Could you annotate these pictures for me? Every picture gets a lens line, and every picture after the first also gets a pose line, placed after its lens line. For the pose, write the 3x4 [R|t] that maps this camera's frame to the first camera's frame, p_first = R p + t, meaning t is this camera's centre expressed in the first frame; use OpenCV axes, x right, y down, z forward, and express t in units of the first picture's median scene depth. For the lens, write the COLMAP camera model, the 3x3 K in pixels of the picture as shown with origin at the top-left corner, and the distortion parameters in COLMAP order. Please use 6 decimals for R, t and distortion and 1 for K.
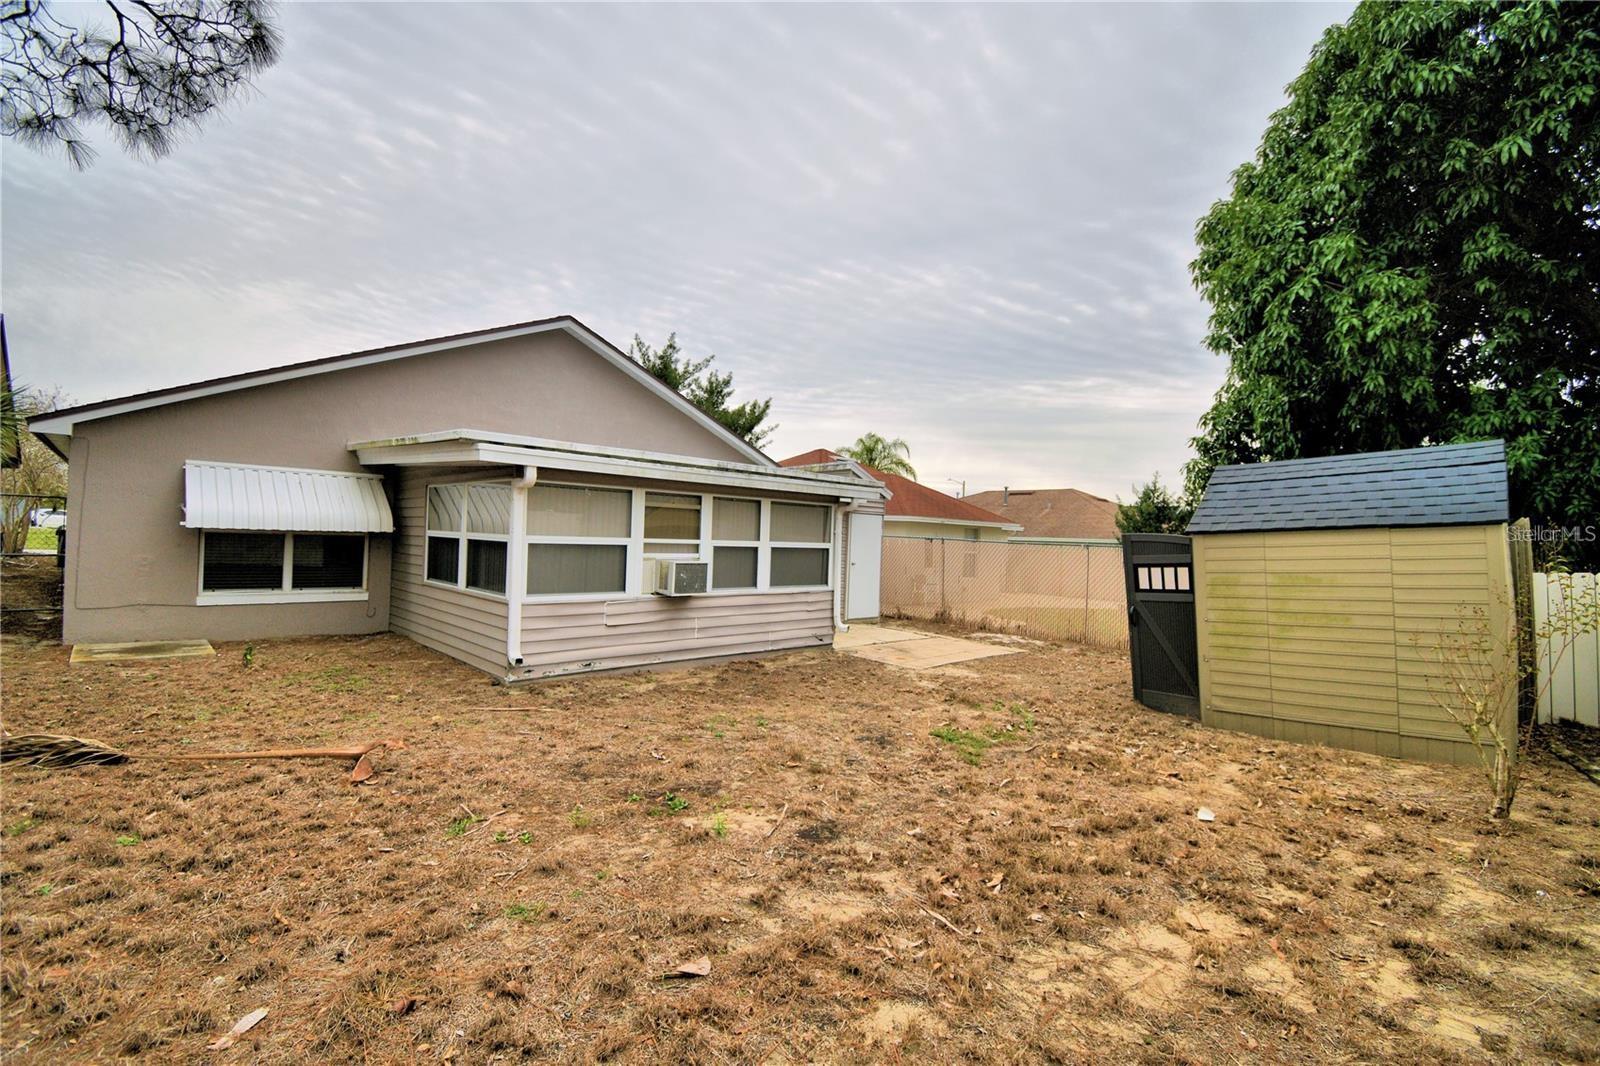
lens RADIAL K [[697.5, 0, 797.3], [0, 697.5, 535.3], [0, 0, 1]] dist [0.019231, -0.024448]
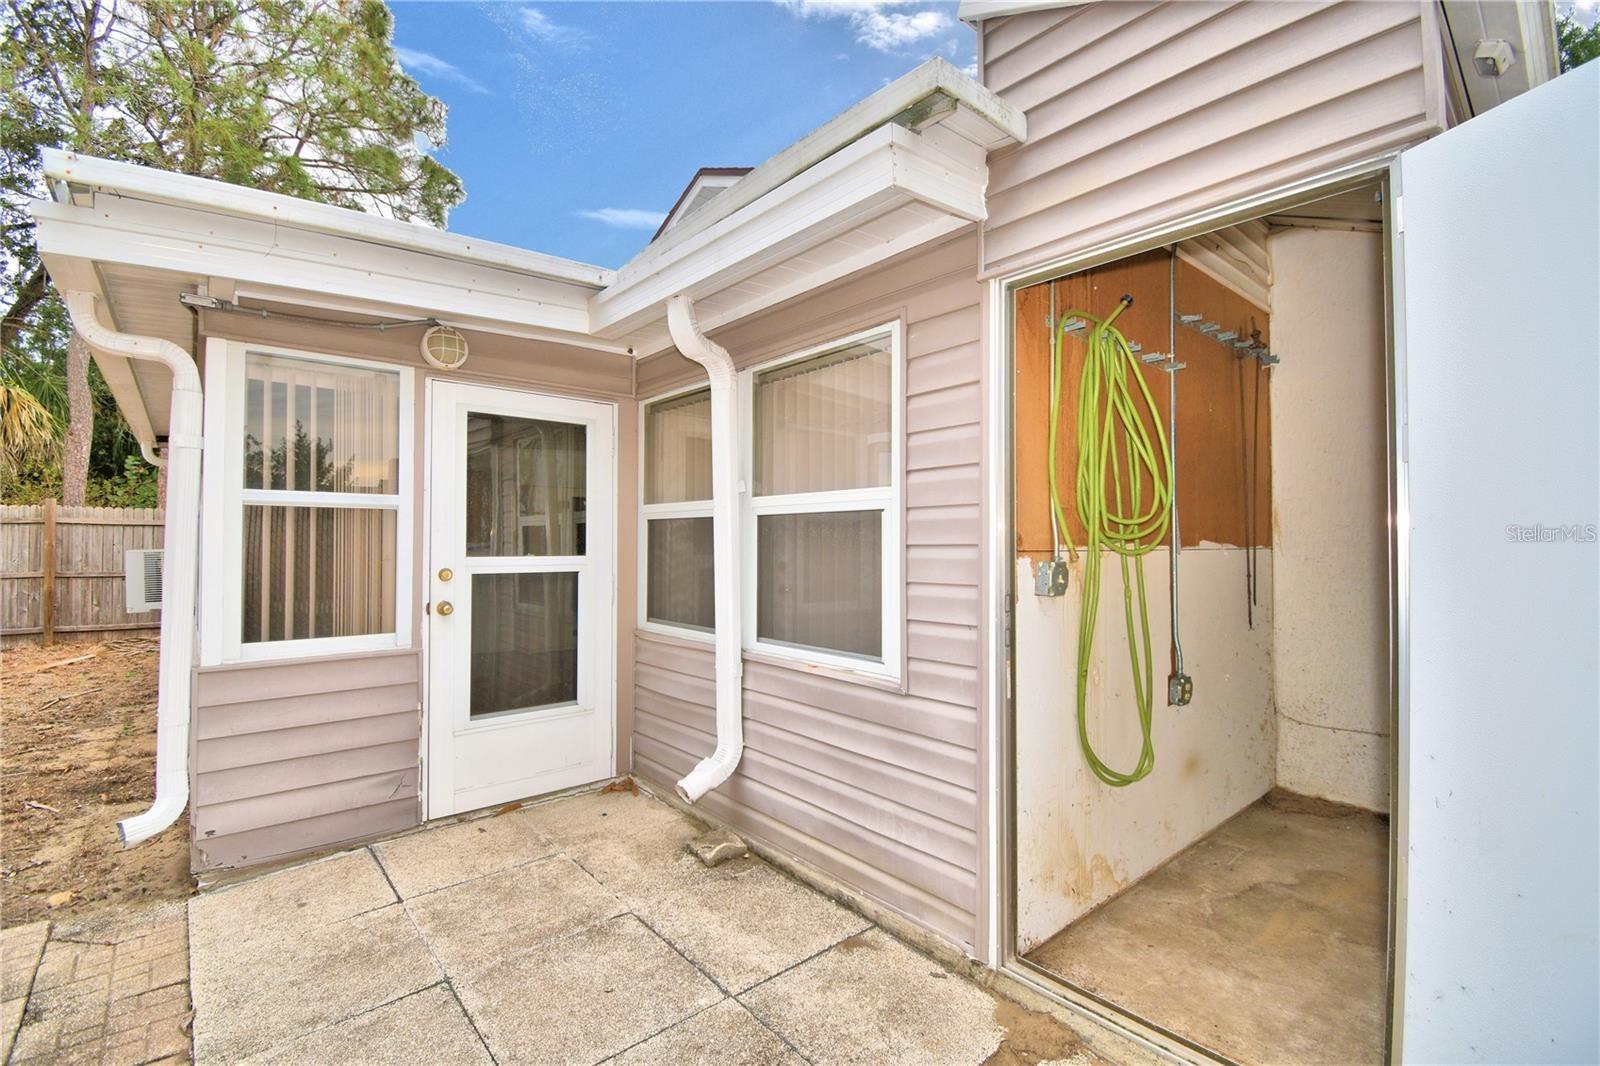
lens RADIAL K [[702.5, 0, 792.9], [0, 702.5, 534.7], [0, 0, 1]] dist [0.020460, -0.025894]
pose [[-0.057510, -0.046343, -0.997269, 0.436262], [0.002079, 0.998914, -0.046539, 0.059785], [0.998343, -0.004750, -0.057352, 1.785659]]
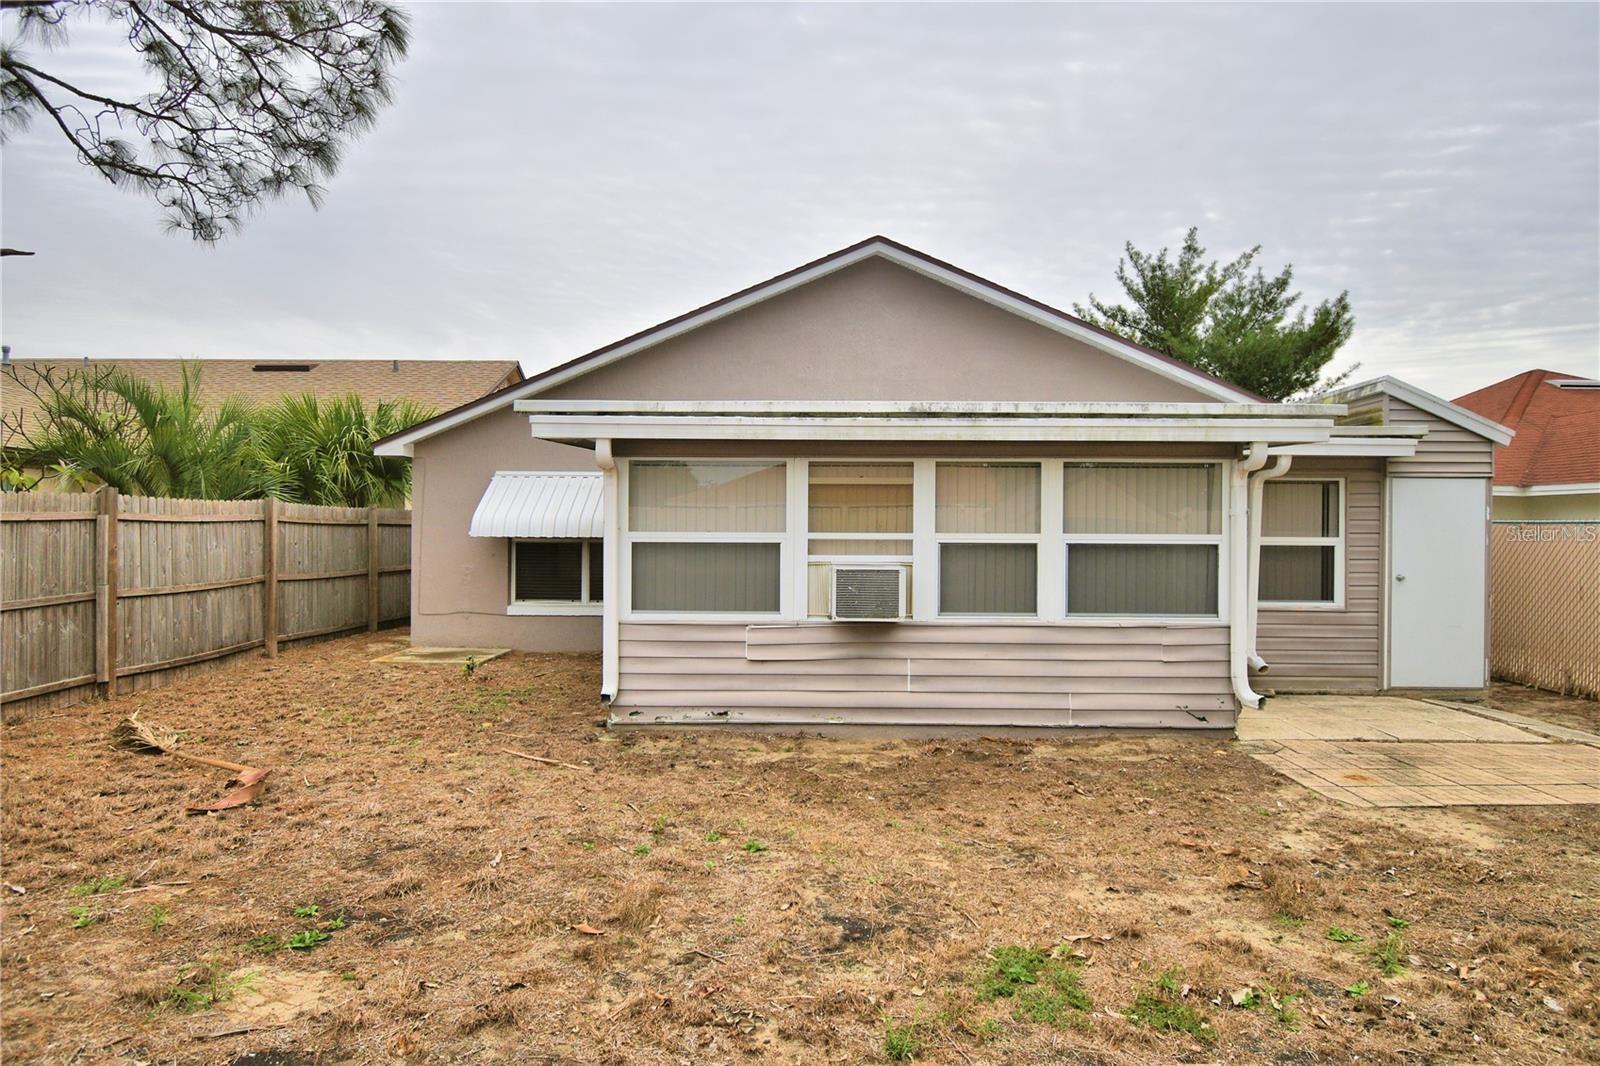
lens RADIAL K [[902.7, 0, 798.9], [0, 902.7, 541.1], [0, 0, 1]] dist [-0.002543, -0.003380]
pose [[0.715656, -0.027297, -0.697919, 0.418570], [0.020809, 0.999626, -0.017759, 0.030923], [0.698143, -0.001813, 0.715956, 0.428076]]
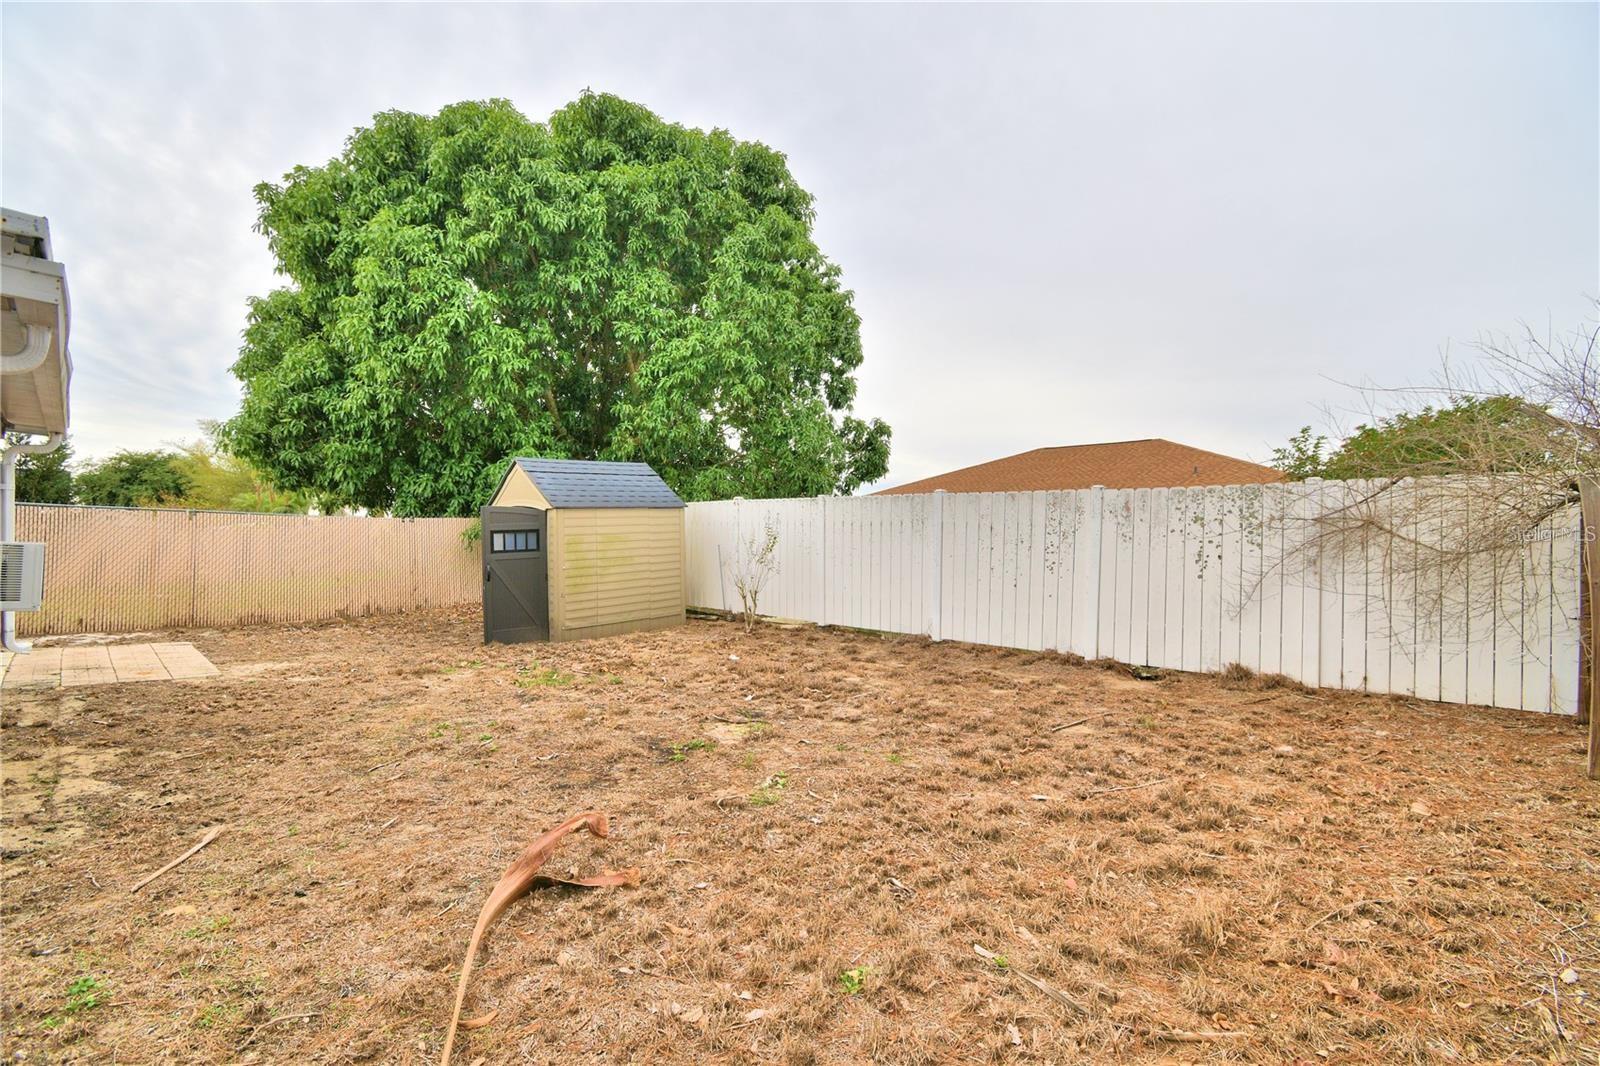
lens RADIAL K [[702.5, 0, 792.9], [0, 702.5, 534.7], [0, 0, 1]] dist [0.020460, -0.025894]
pose [[-0.036976, -0.023931, 0.999030, -0.777601], [-0.029753, 0.999296, 0.022836, 0.004471], [-0.998873, -0.028880, -0.037662, 0.522938]]
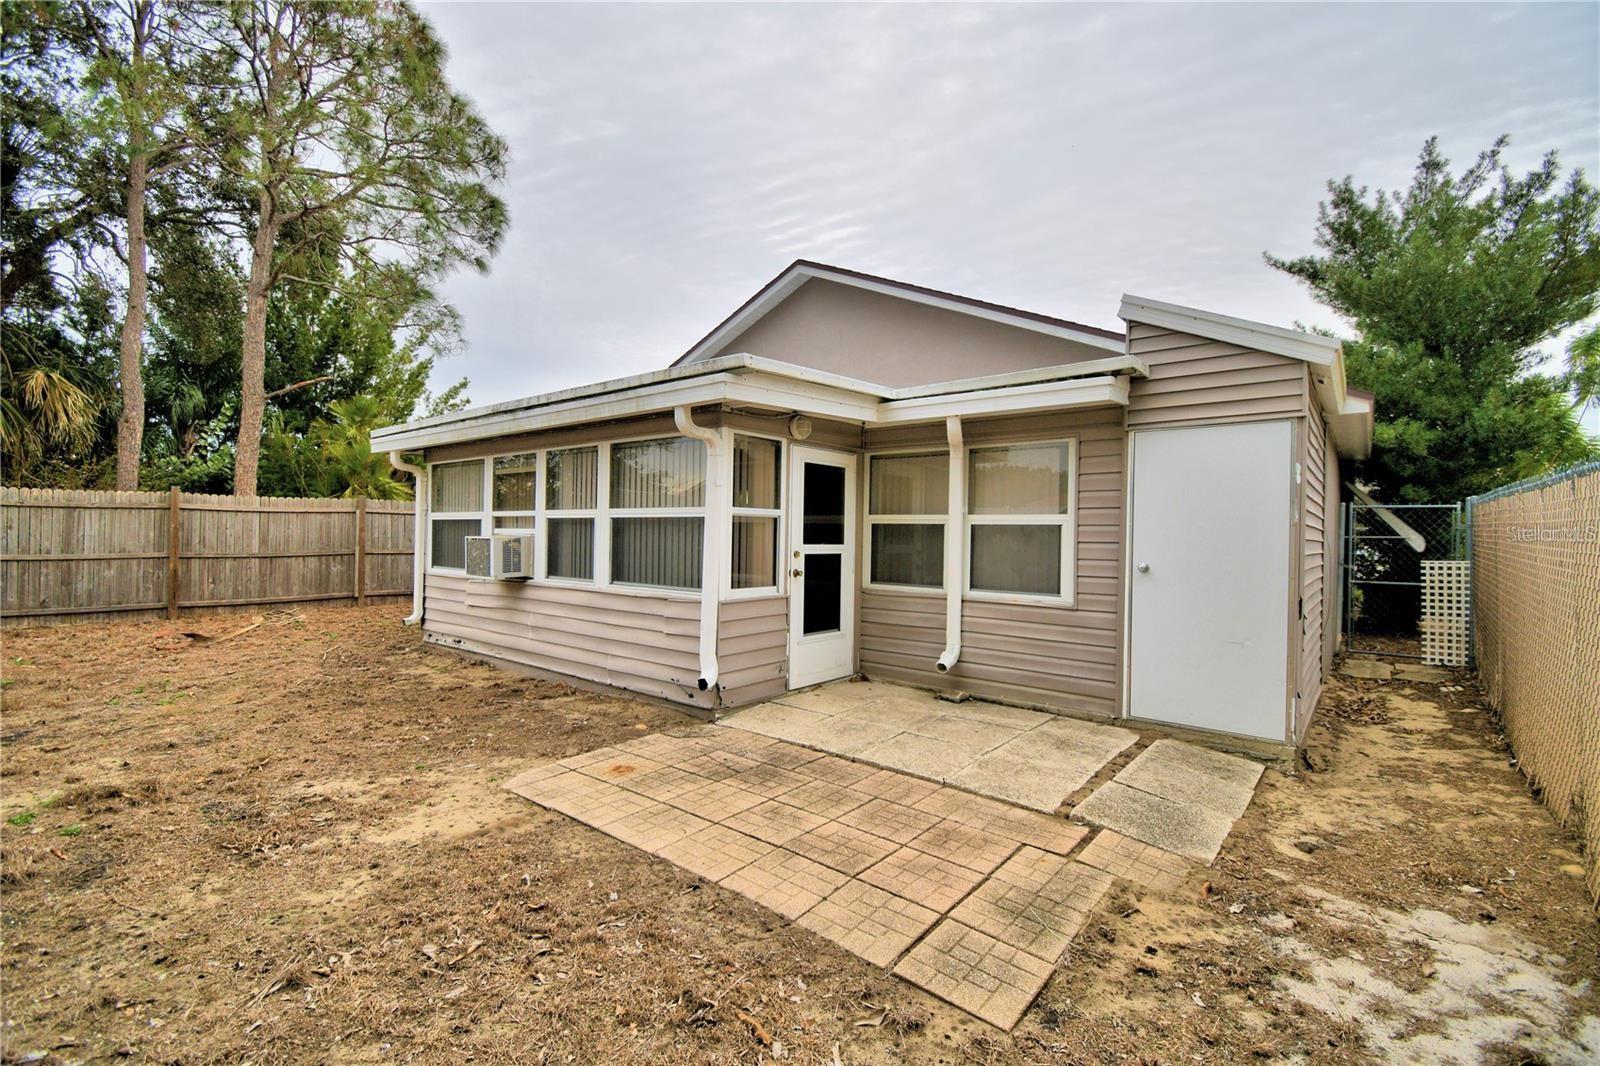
lens RADIAL K [[702.5, 0, 792.9], [0, 702.5, 534.7], [0, 0, 1]] dist [0.020460, -0.025894]
pose [[0.116708, -0.031787, -0.992657, 0.797285], [-0.006528, 0.999442, -0.032772, 0.067967], [0.993145, 0.010305, 0.116435, 1.438023]]
